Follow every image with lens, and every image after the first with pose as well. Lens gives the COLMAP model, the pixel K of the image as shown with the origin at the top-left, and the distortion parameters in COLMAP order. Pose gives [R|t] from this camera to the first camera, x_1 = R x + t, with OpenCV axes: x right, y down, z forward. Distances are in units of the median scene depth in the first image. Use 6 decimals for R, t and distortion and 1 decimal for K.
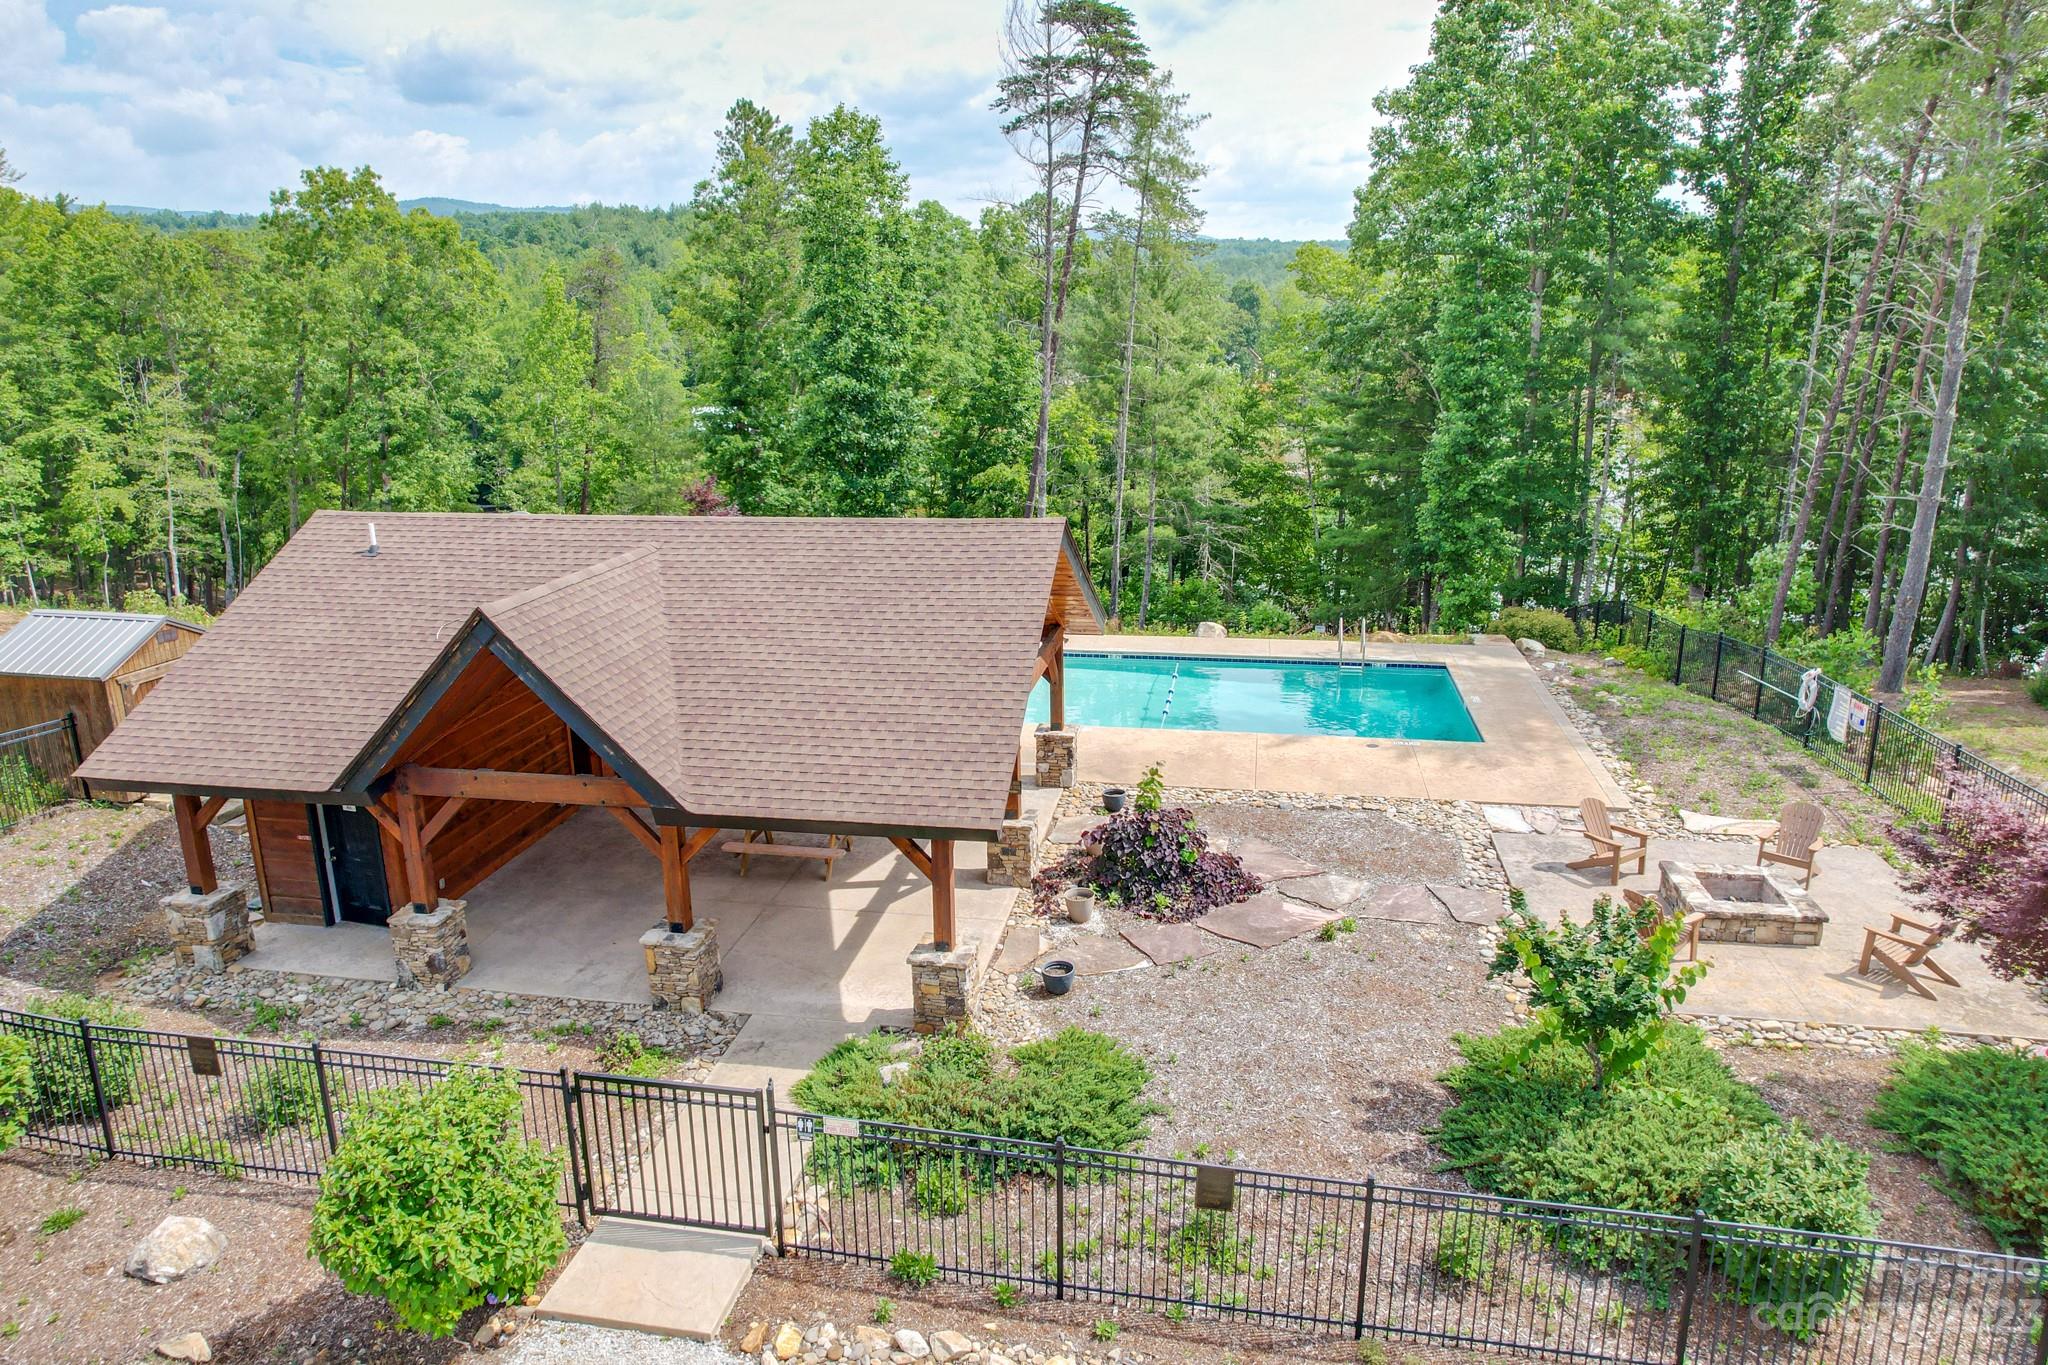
lens RADIAL K [[1399.7, 0, 1024.0], [0, 1399.7, 682.5], [0, 0, 1]] dist [-0.101488, 0.124711]
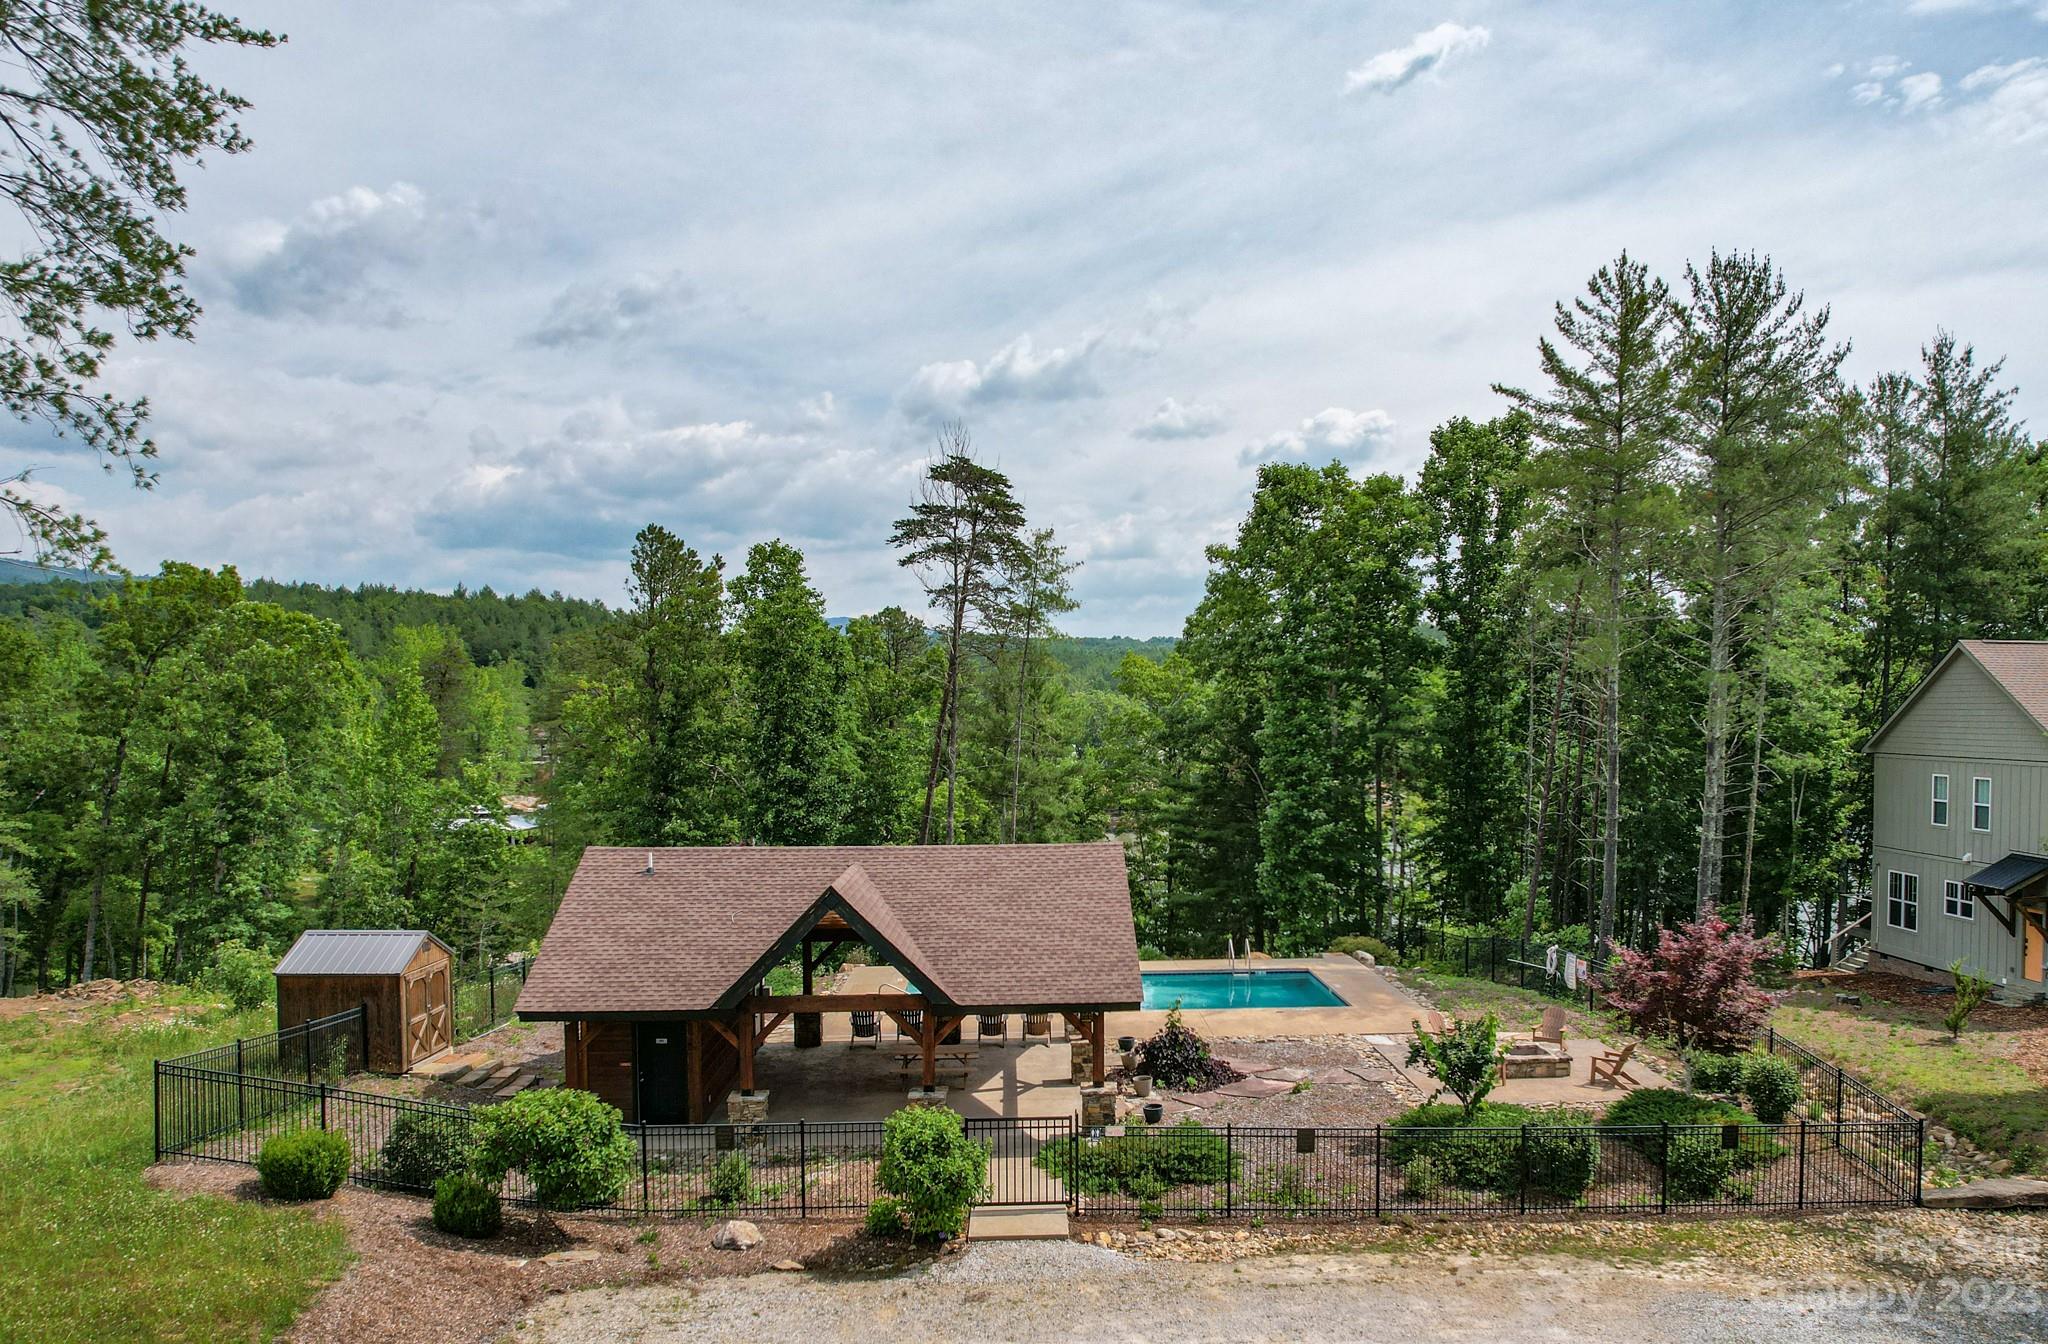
lens RADIAL K [[2304.3, 0, 1024.0], [0, 2304.3, 672.0], [0, 0, 1]] dist [-0.021535, 0.014279]
pose [[0.959199, 0.015241, 0.282322, -0.543282], [0.060692, 0.964168, -0.258256, 0.244344], [-0.276142, 0.264854, 0.923904, -0.973294]]
